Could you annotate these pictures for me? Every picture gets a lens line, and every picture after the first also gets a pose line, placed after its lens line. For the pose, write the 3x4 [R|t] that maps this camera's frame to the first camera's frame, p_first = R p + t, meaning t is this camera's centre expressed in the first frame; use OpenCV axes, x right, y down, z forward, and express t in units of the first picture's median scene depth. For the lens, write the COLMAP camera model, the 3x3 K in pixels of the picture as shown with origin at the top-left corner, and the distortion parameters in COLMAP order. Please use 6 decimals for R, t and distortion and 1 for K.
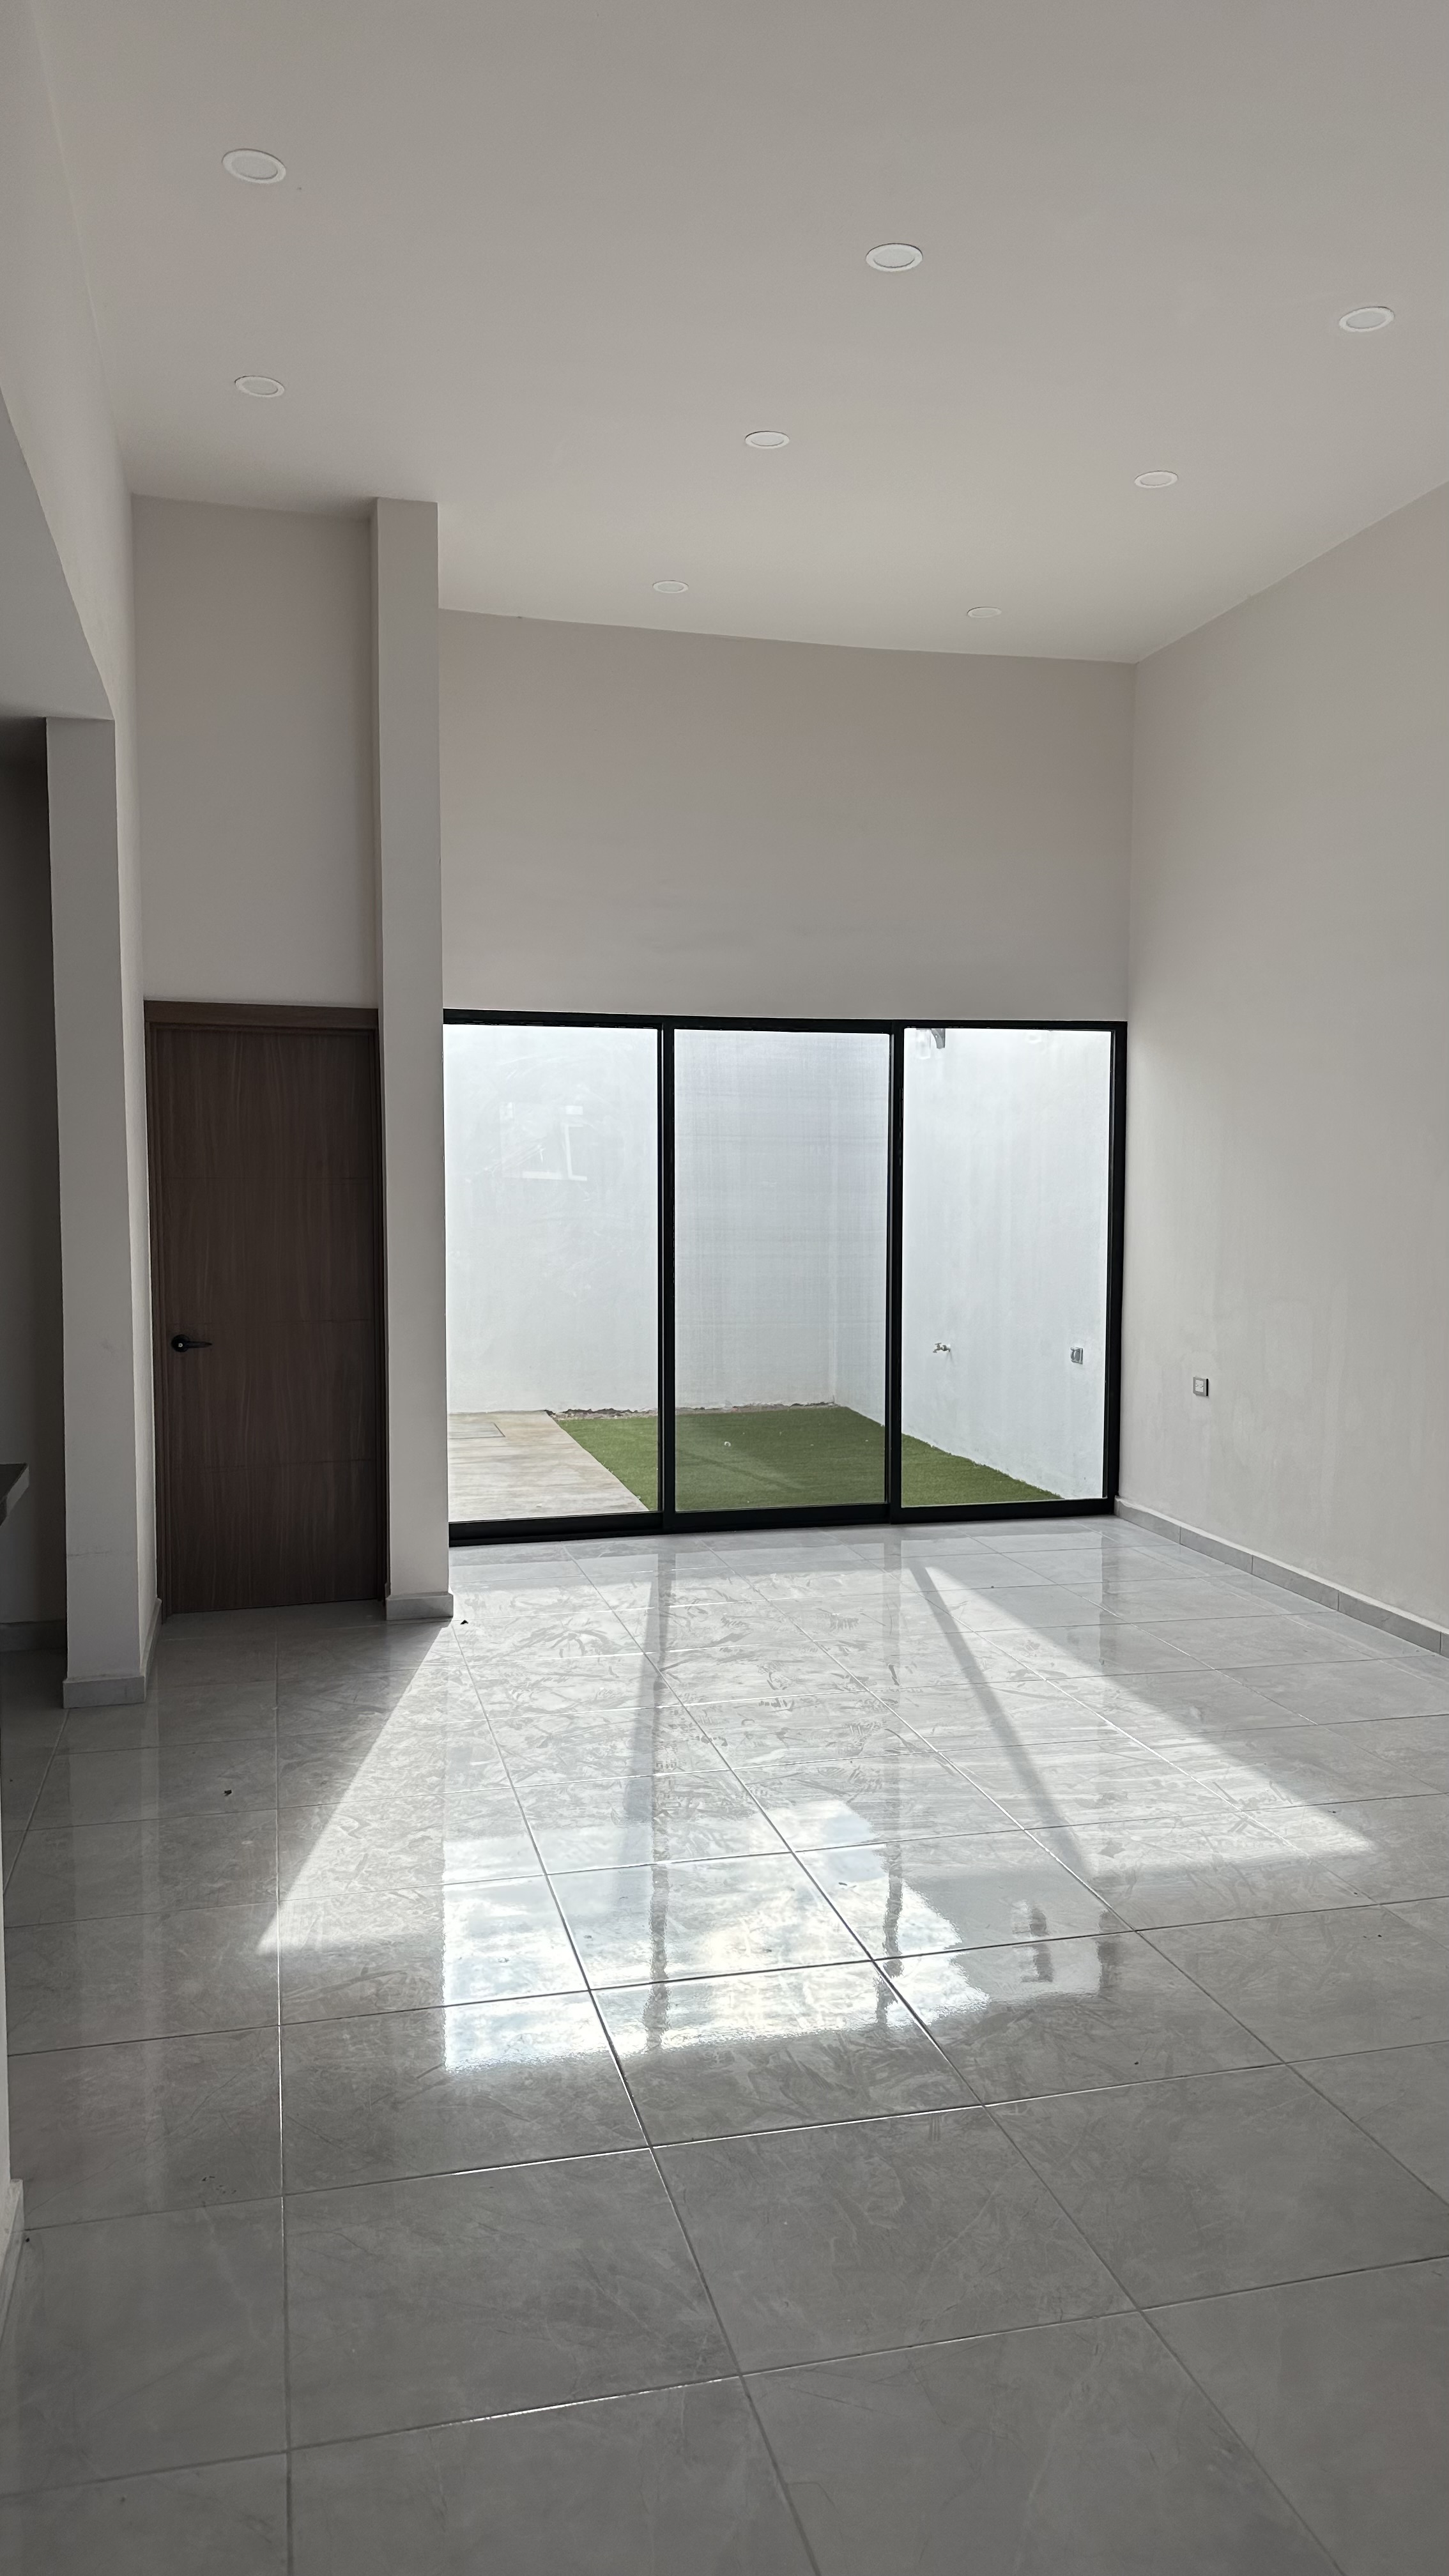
lens RADIAL K [[1759.9, 0, 724.5], [0, 1759.9, 1288.0], [0, 0, 1]] dist [0.193137, -0.386188]
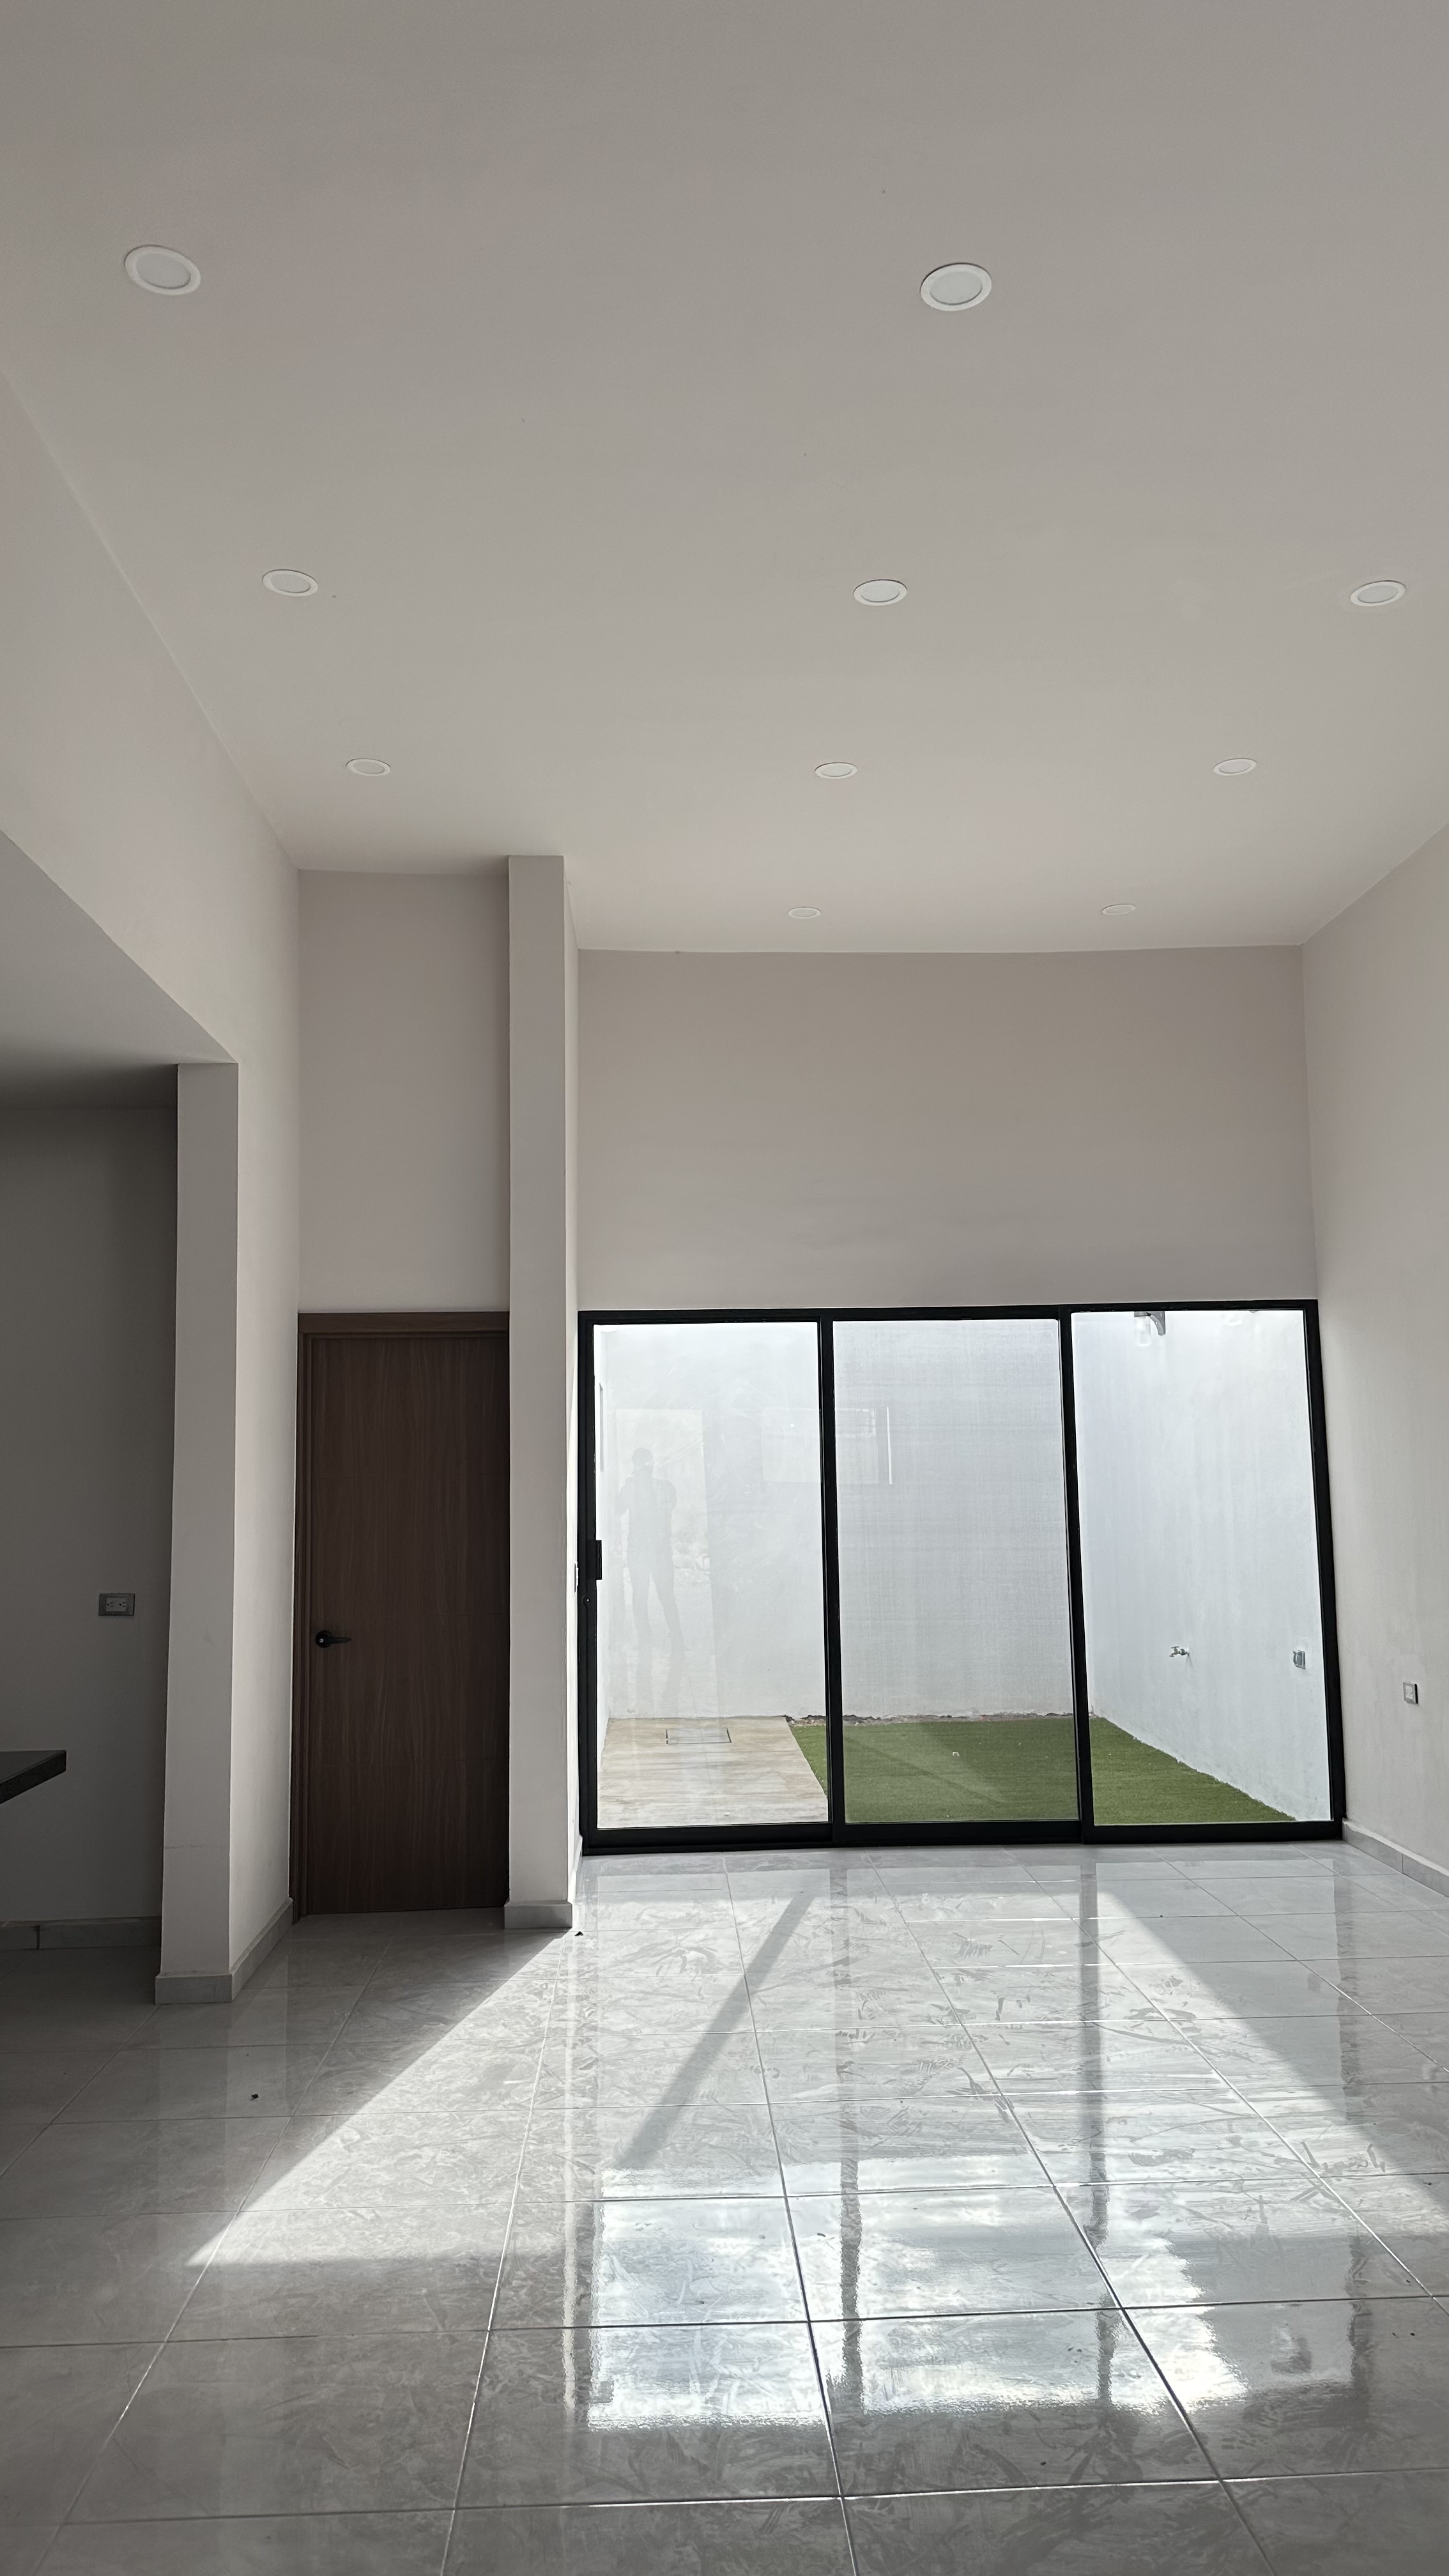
lens RADIAL K [[1779.0, 0, 724.5], [0, 1779.0, 1288.0], [0, 0, 1]] dist [0.038907, -0.054546]
pose [[0.979357, -0.038320, -0.198475, 0.144144], [0.003790, 0.985176, -0.171505, 0.009103], [0.202105, 0.167212, 0.964984, 0.019455]]
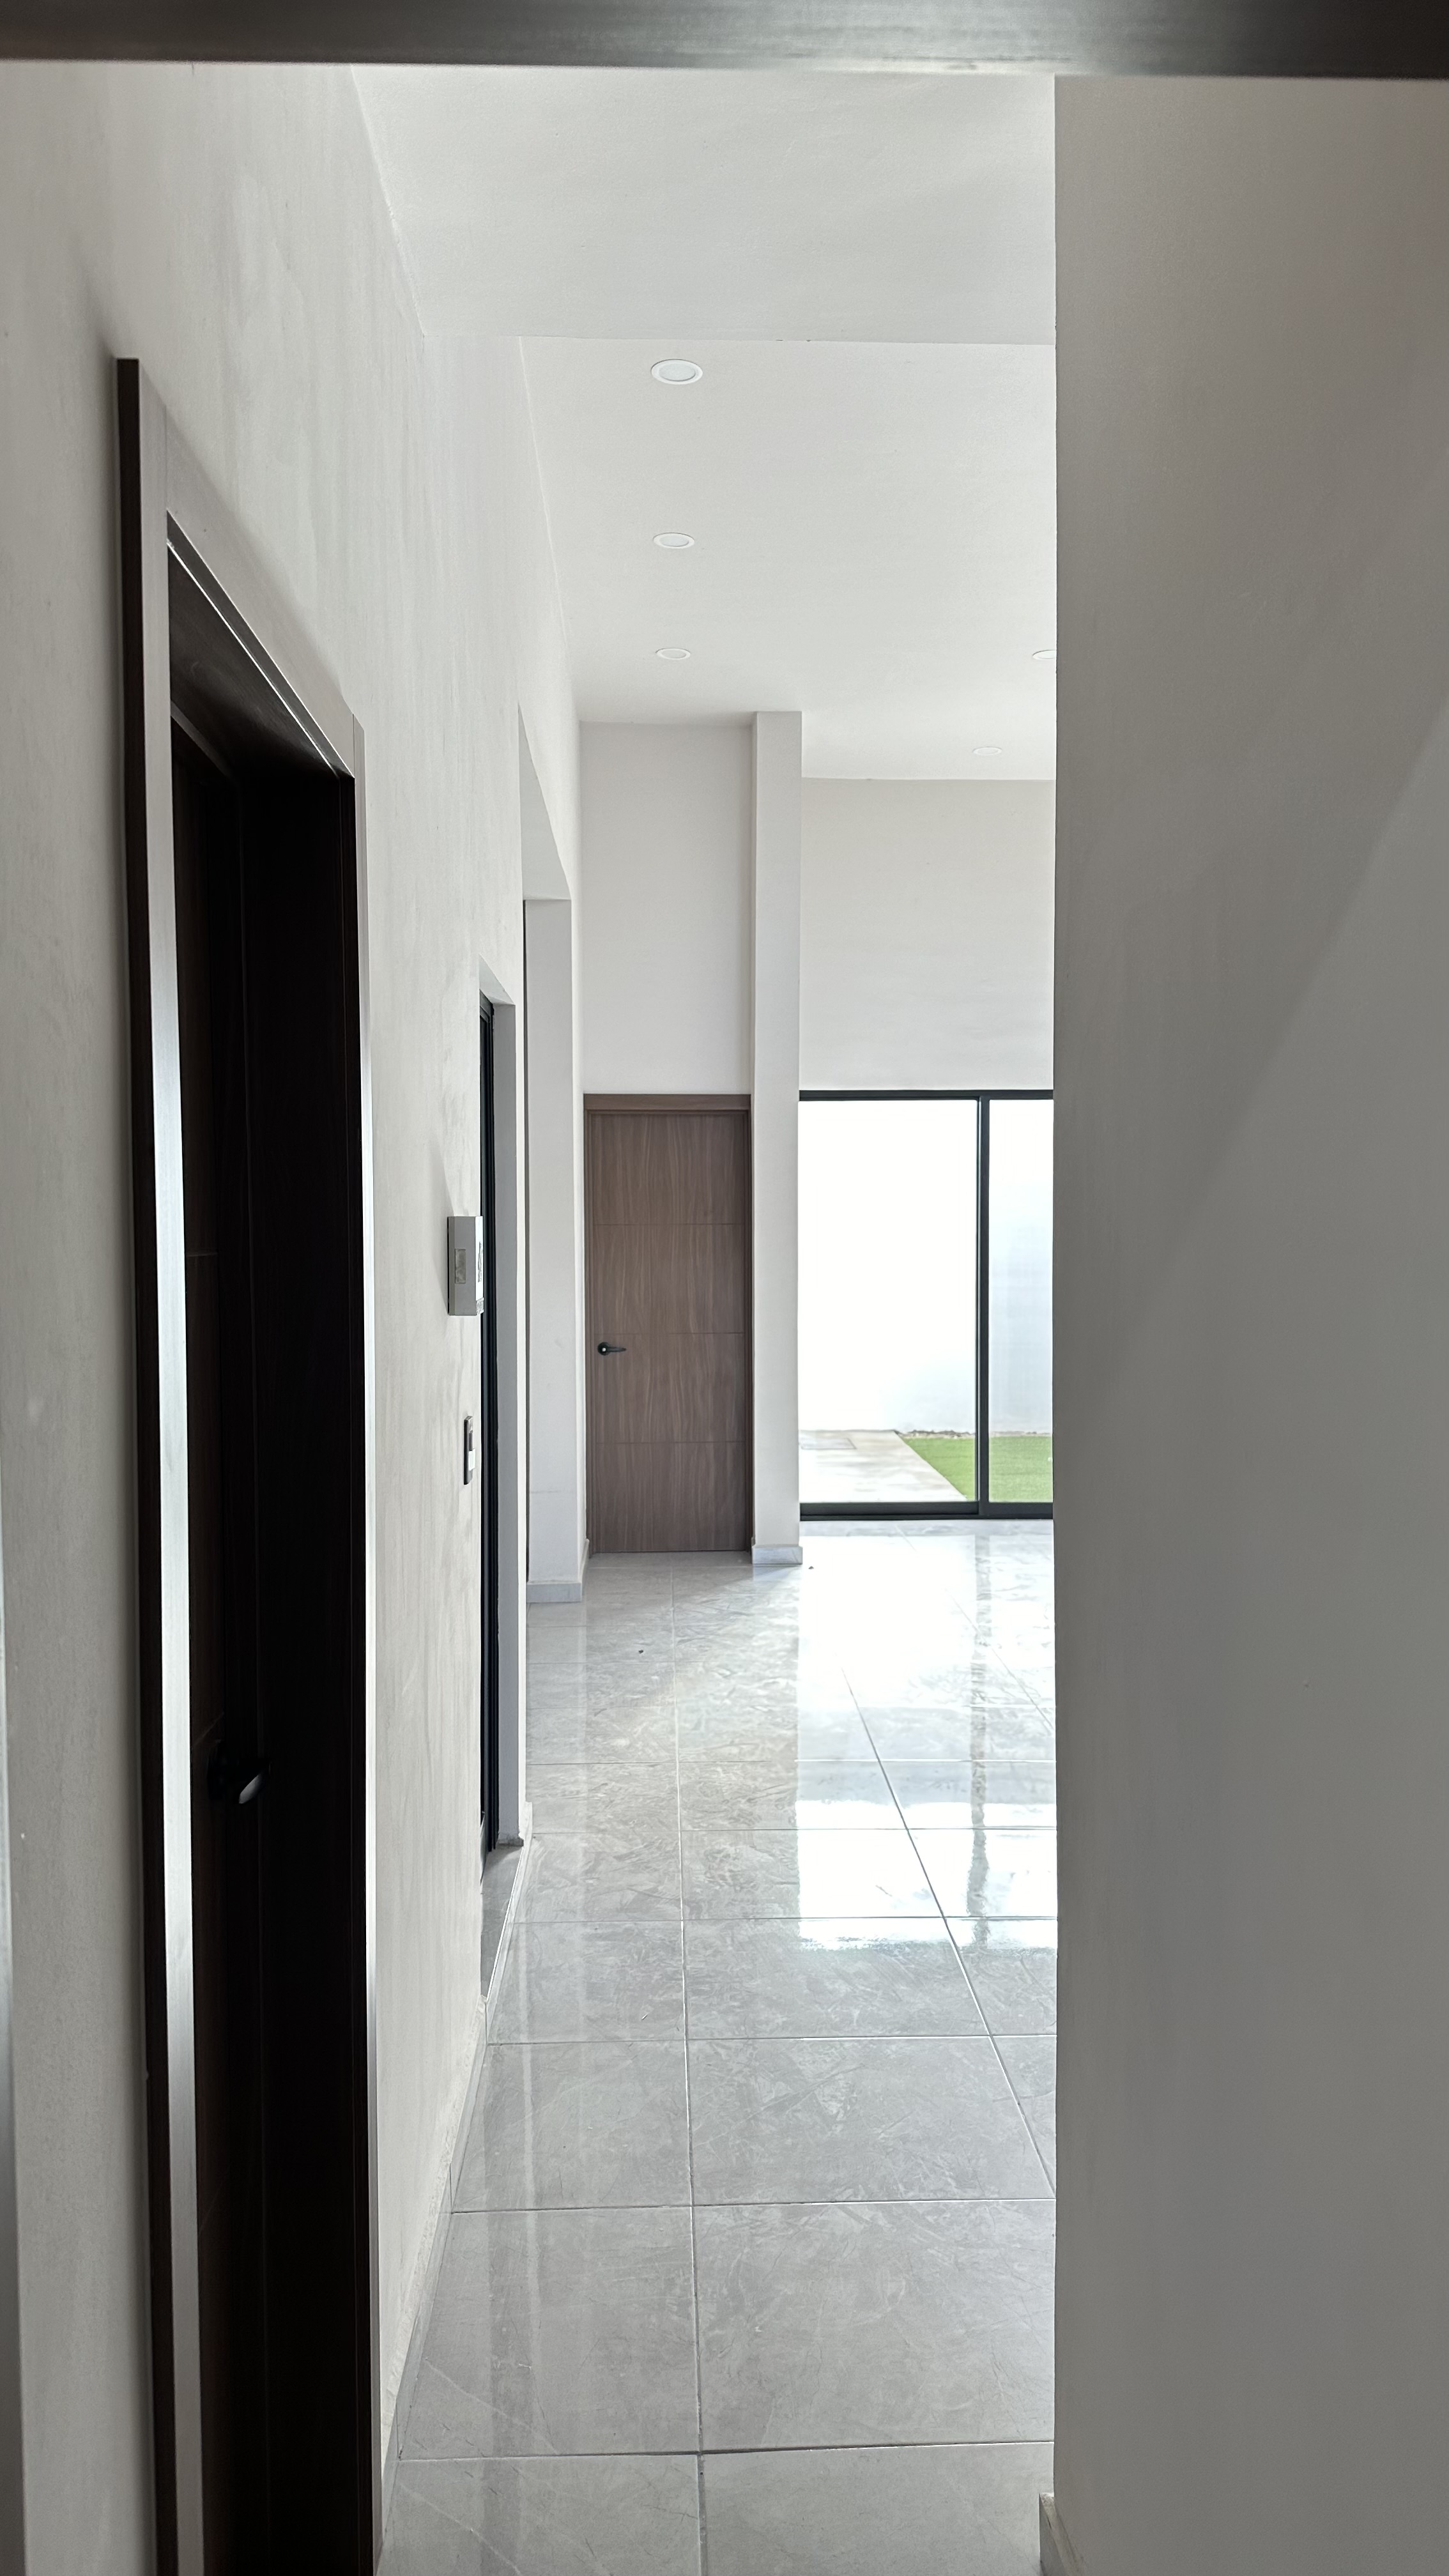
lens RADIAL K [[1759.9, 0, 724.5], [0, 1759.9, 1288.0], [0, 0, 1]] dist [0.193137, -0.386188]
pose [[0.977487, 0.003726, -0.210962, 0.064100], [-0.010316, 0.999492, -0.030144, 0.025930], [0.210742, 0.031641, 0.977029, -0.281492]]
